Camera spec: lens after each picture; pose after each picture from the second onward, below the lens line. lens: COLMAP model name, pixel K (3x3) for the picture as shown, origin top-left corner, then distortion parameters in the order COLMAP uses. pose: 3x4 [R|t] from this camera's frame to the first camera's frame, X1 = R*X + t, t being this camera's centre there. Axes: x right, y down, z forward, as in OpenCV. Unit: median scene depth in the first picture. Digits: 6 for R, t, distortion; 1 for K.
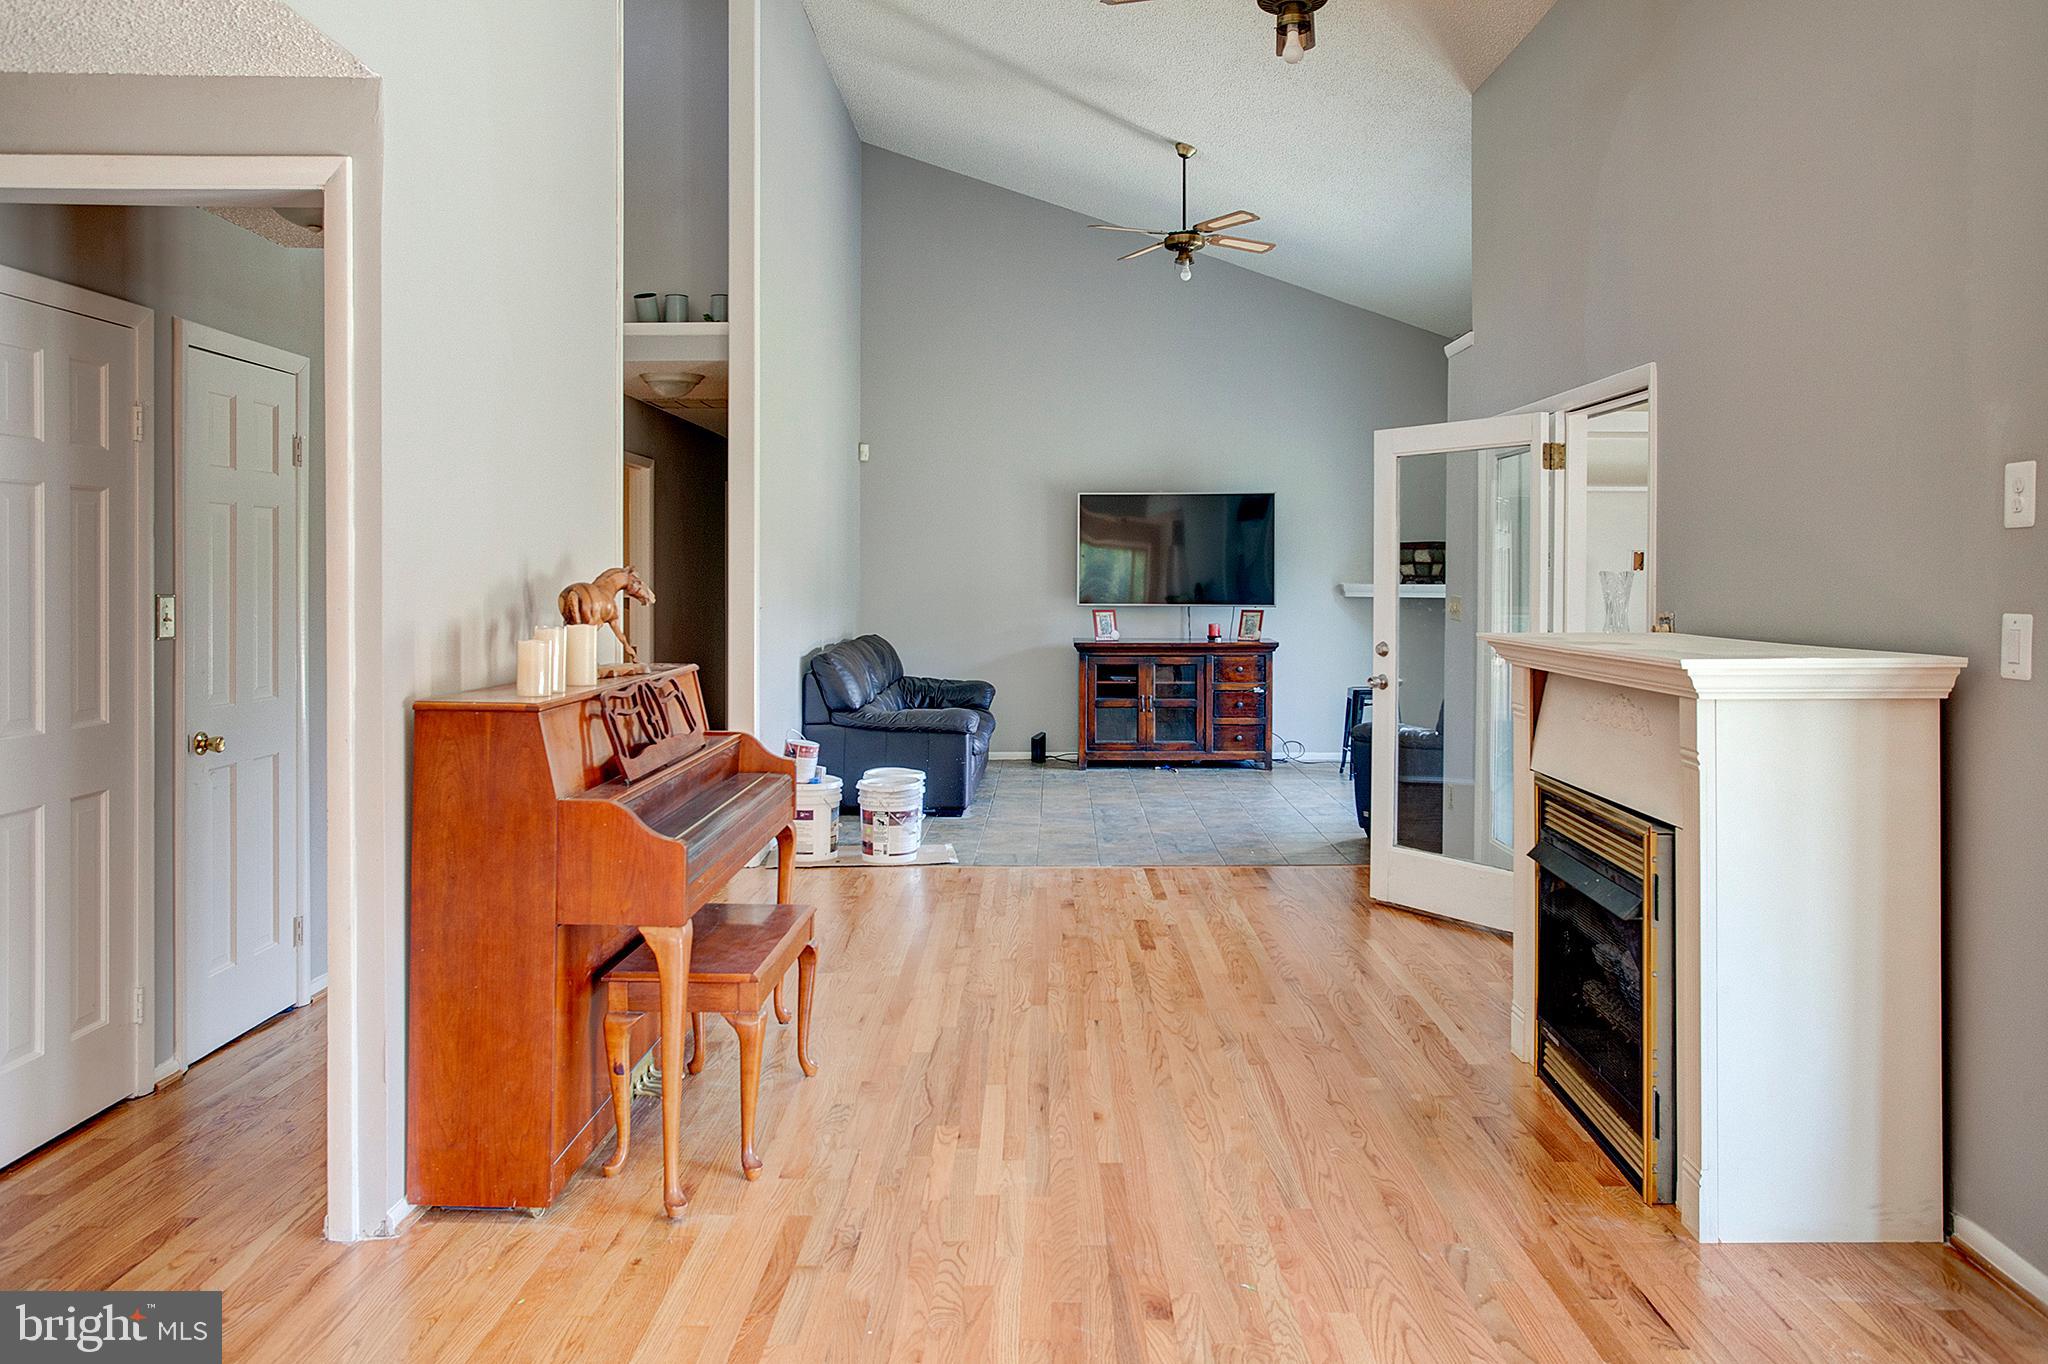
lens RADIAL K [[1497.1, 0, 1024.0], [0, 1497.1, 682.0], [0, 0, 1]] dist [-0.003080, 0.002334]
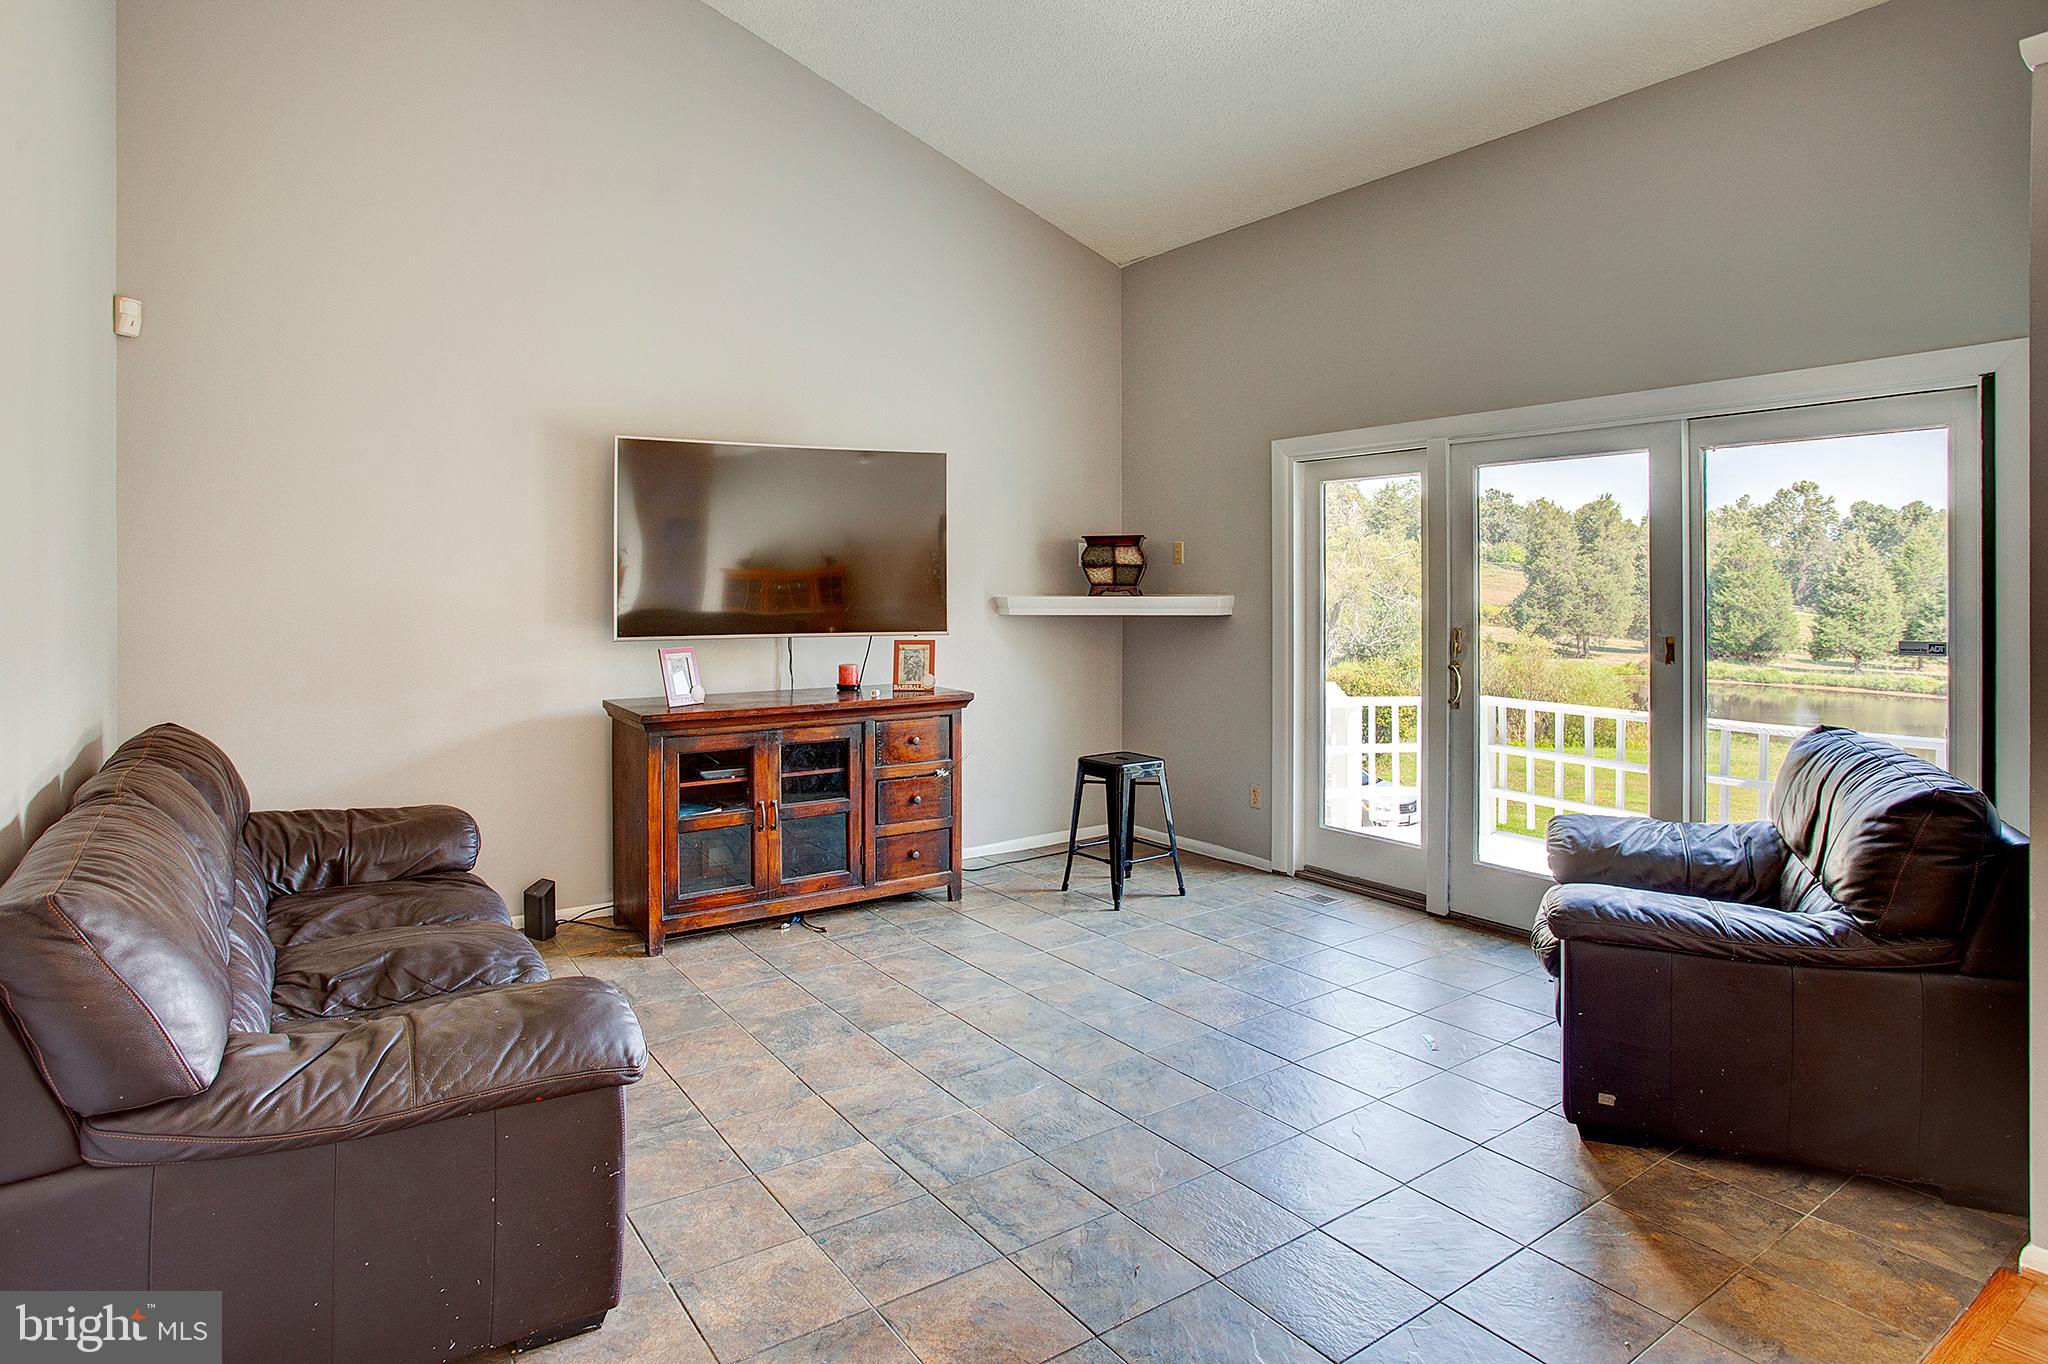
lens RADIAL K [[1138.4, 0, 1023.5], [0, 1138.4, 601.1], [0, 0, 1]] dist [-0.049882, 0.000747]
pose [[0.817906, -0.014745, 0.575162, -0.081355], [0.053610, 0.997276, -0.050668, -0.038478], [-0.572848, 0.072276, 0.816469, 0.594503]]
